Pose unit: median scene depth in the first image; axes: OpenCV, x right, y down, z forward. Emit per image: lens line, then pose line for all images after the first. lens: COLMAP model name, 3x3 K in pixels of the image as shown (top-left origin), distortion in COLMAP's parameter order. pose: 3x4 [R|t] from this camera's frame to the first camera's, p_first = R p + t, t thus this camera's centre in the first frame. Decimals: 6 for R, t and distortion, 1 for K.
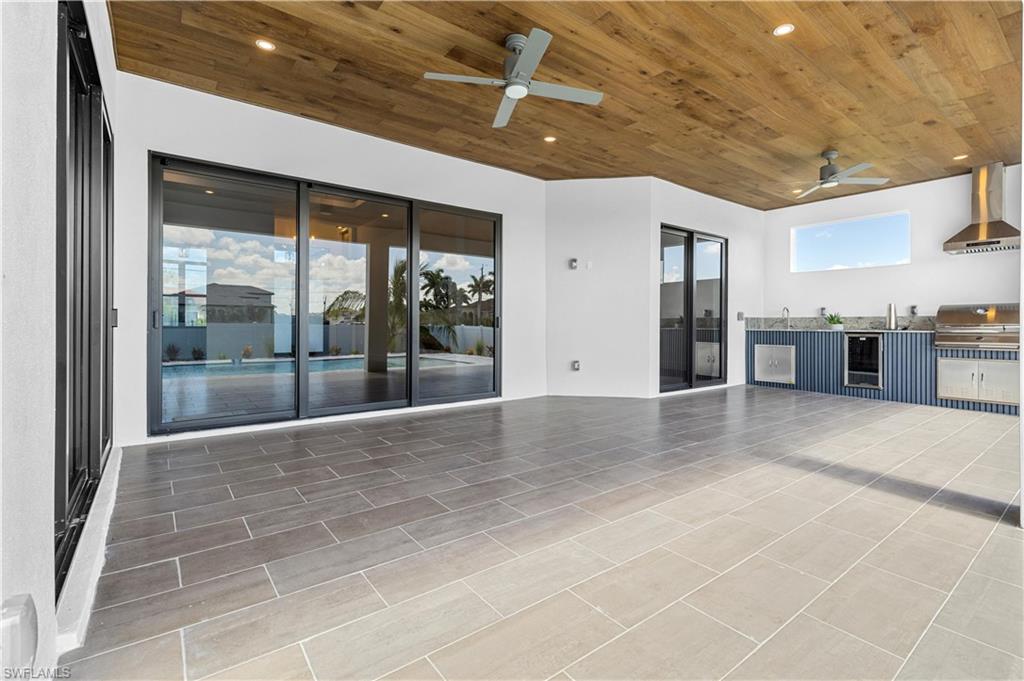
lens RADIAL K [[467.8, 0, 510.9], [0, 467.8, 320.5], [0, 0, 1]] dist [0.002070, 0.000342]
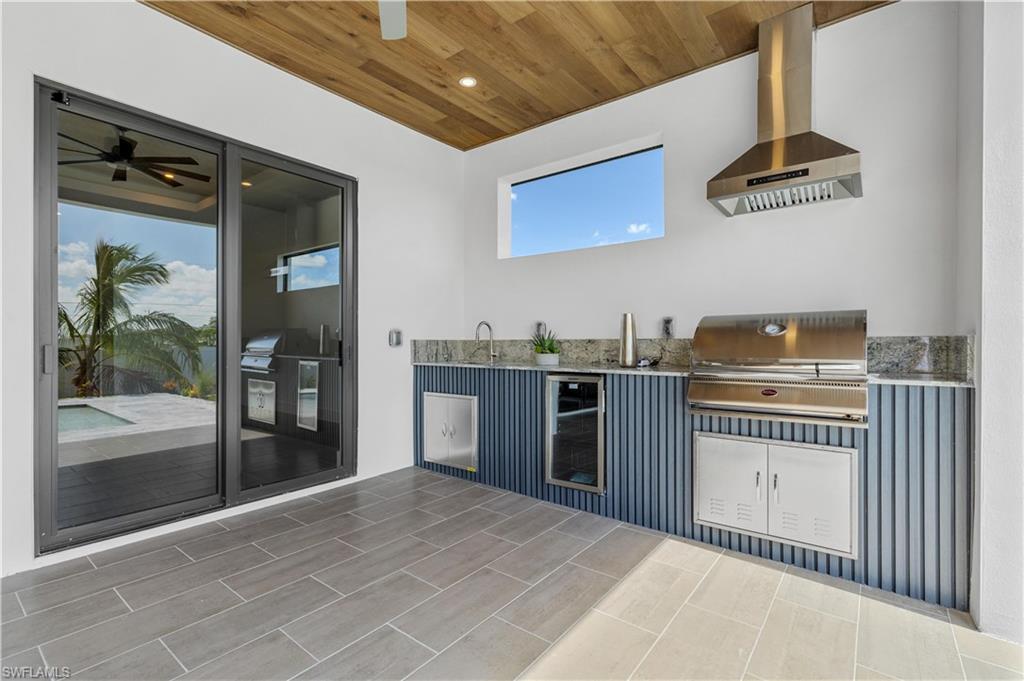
lens RADIAL K [[466.2, 0, 512.0], [0, 466.2, 340.5], [0, 0, 1]] dist [0.000790, 0.000037]
pose [[0.965361, -0.002522, 0.260905, 0.572746], [0.001289, 0.999987, 0.004899, -0.010259], [-0.260914, -0.004393, 0.965352, 0.563743]]
